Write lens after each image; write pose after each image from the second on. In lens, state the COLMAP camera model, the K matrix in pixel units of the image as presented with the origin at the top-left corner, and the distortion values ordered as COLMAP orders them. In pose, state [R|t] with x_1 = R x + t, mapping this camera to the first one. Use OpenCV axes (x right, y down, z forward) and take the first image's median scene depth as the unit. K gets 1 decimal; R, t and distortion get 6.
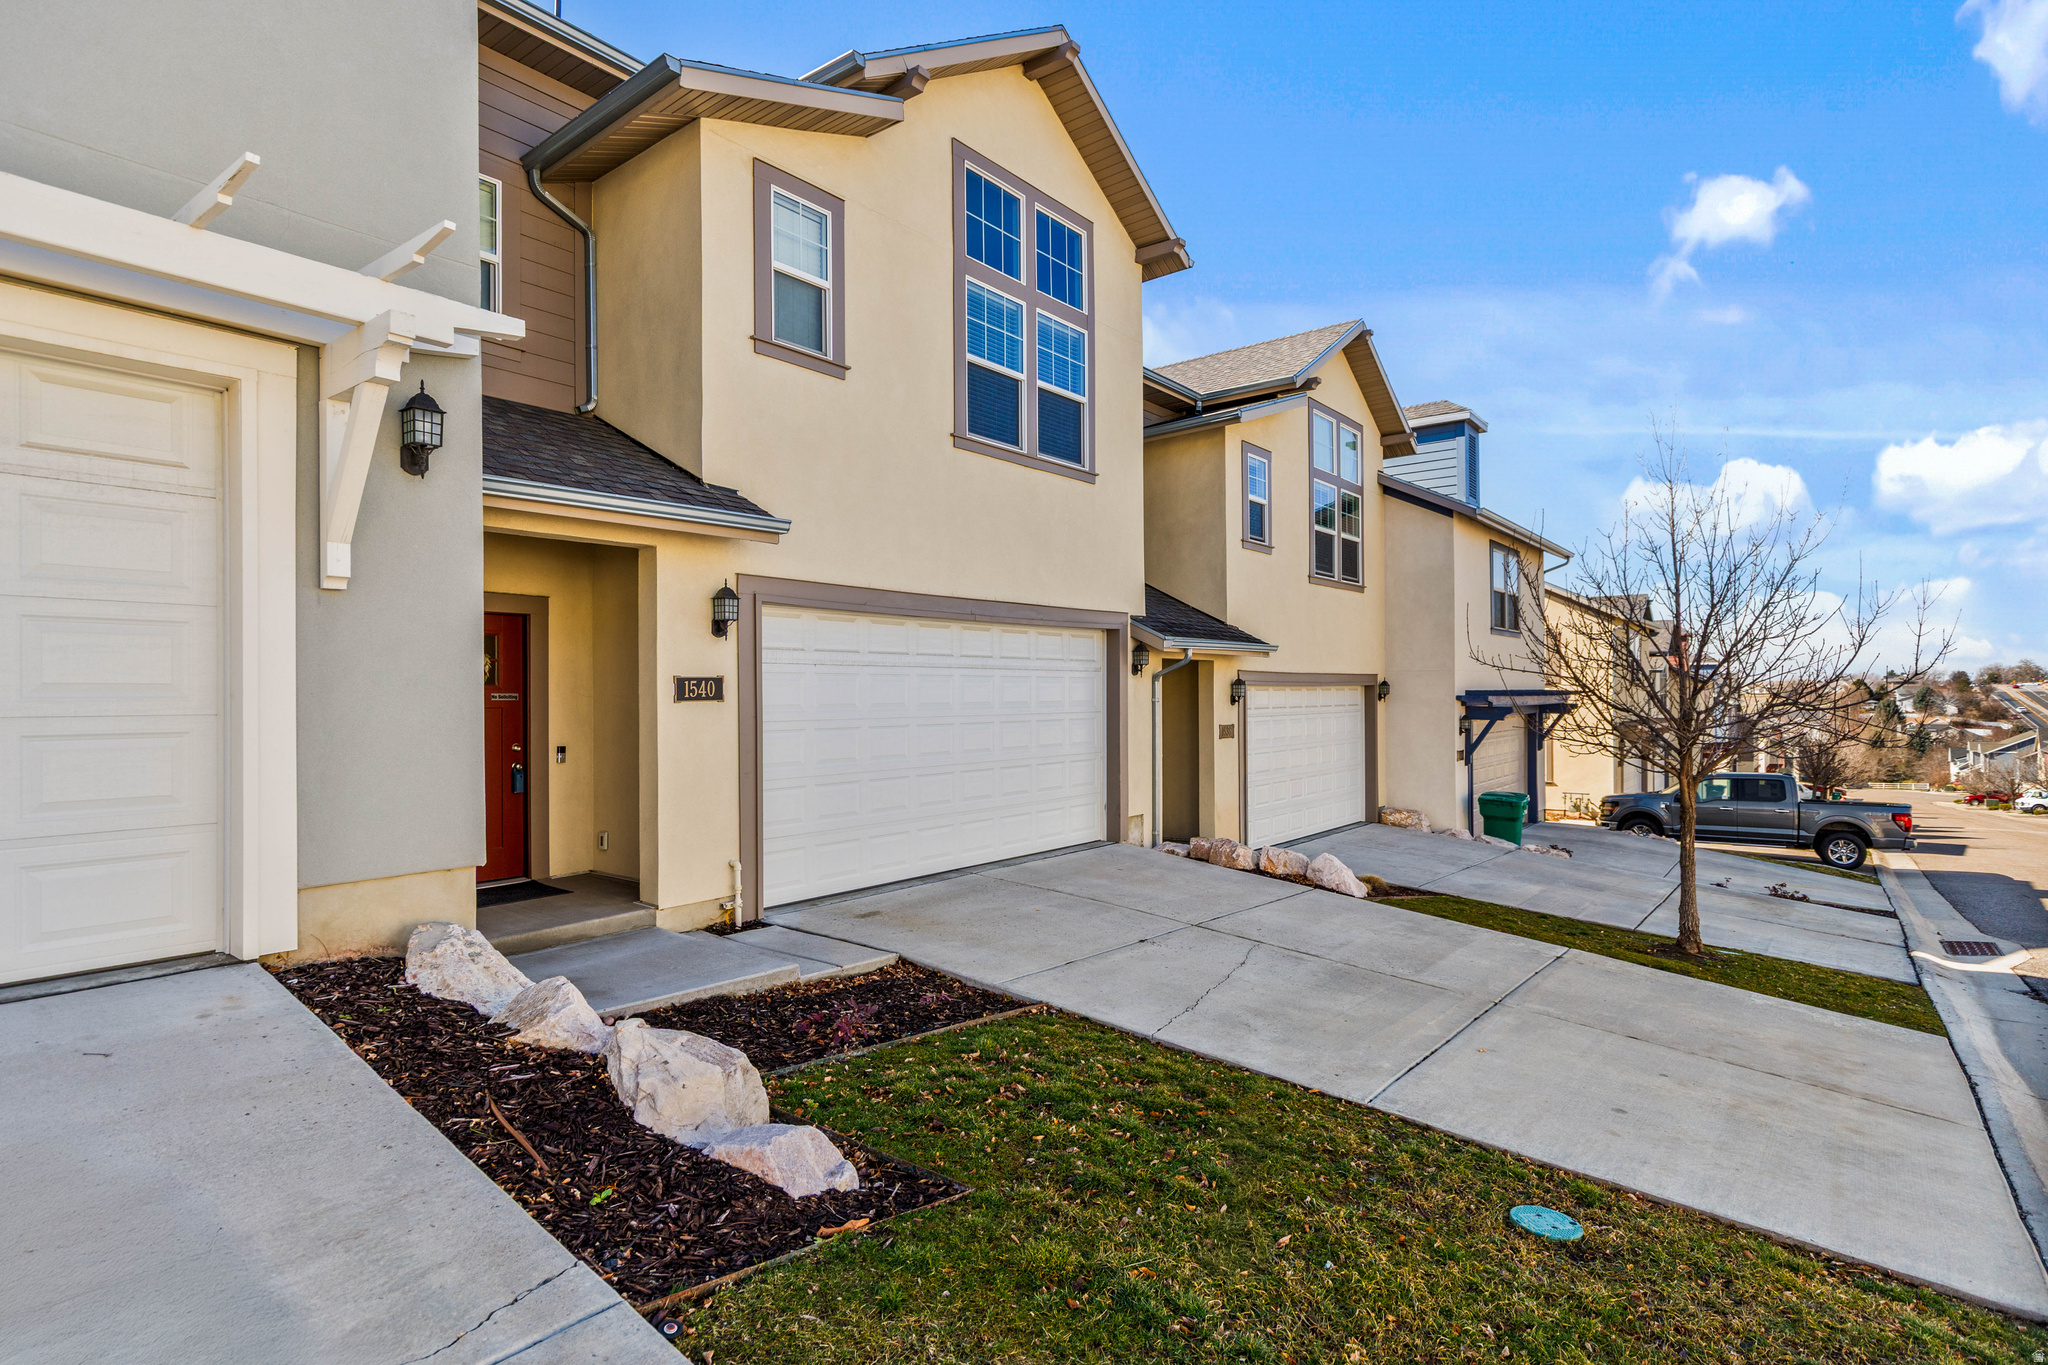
lens RADIAL K [[1035.9, 0, 1024.6], [0, 1035.9, 690.3], [0, 0, 1]] dist [-0.010735, -0.000004]
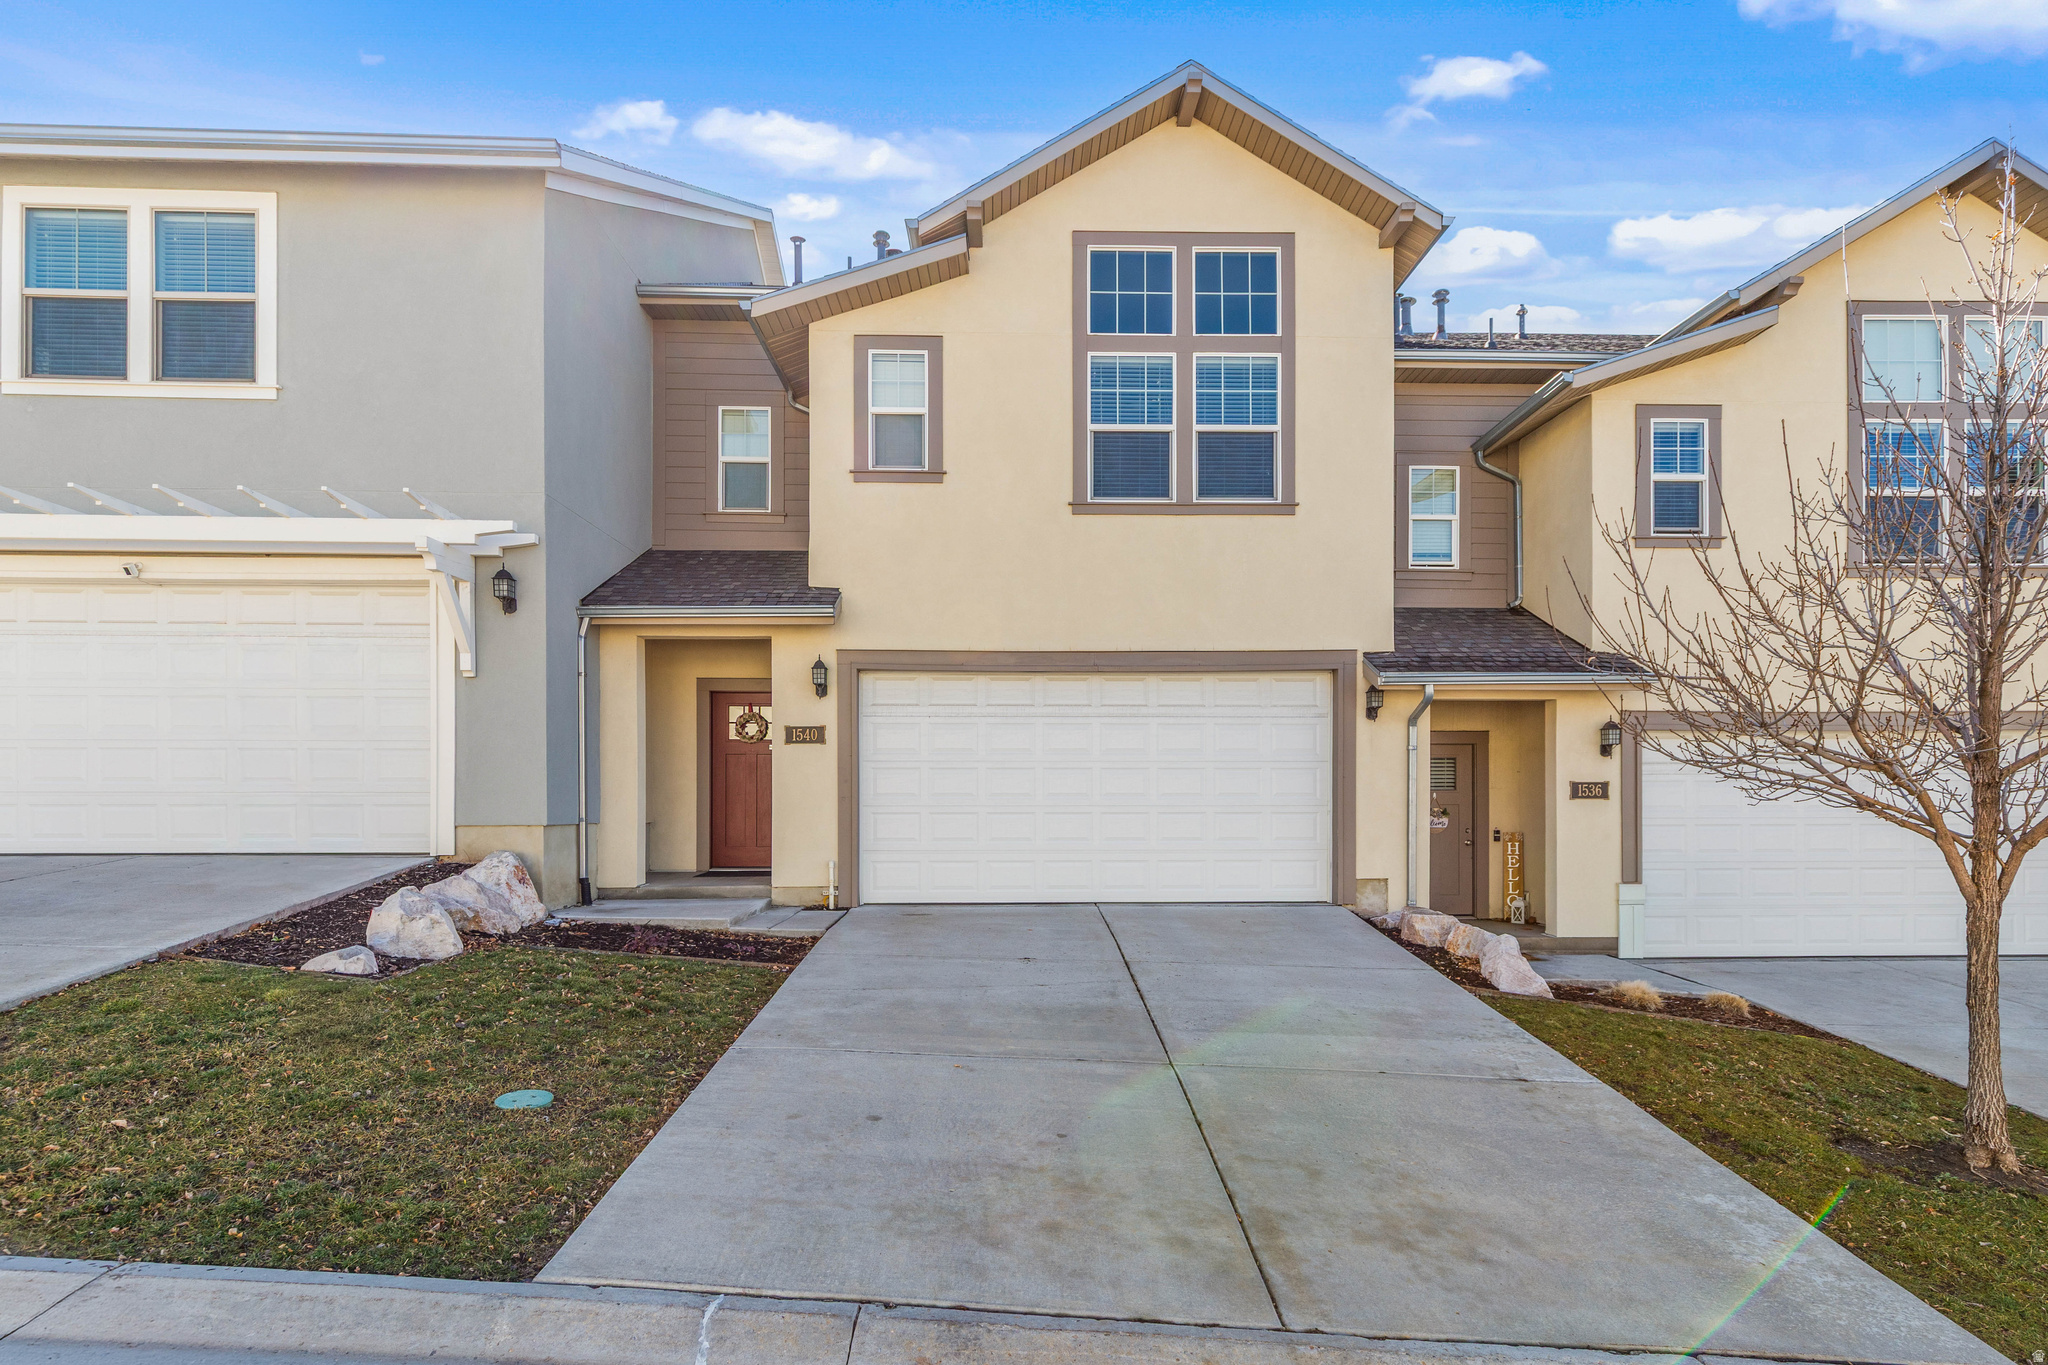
lens RADIAL K [[1015.6, 0, 1014.9], [0, 1015.6, 786.3], [0, 0, 1]] dist [0.008896, -0.000235]
pose [[0.641974, -0.001537, -0.766725, 0.675712], [-0.000046, 0.999998, -0.002043, 0.051865], [0.766727, 0.001347, 0.641972, 0.246215]]
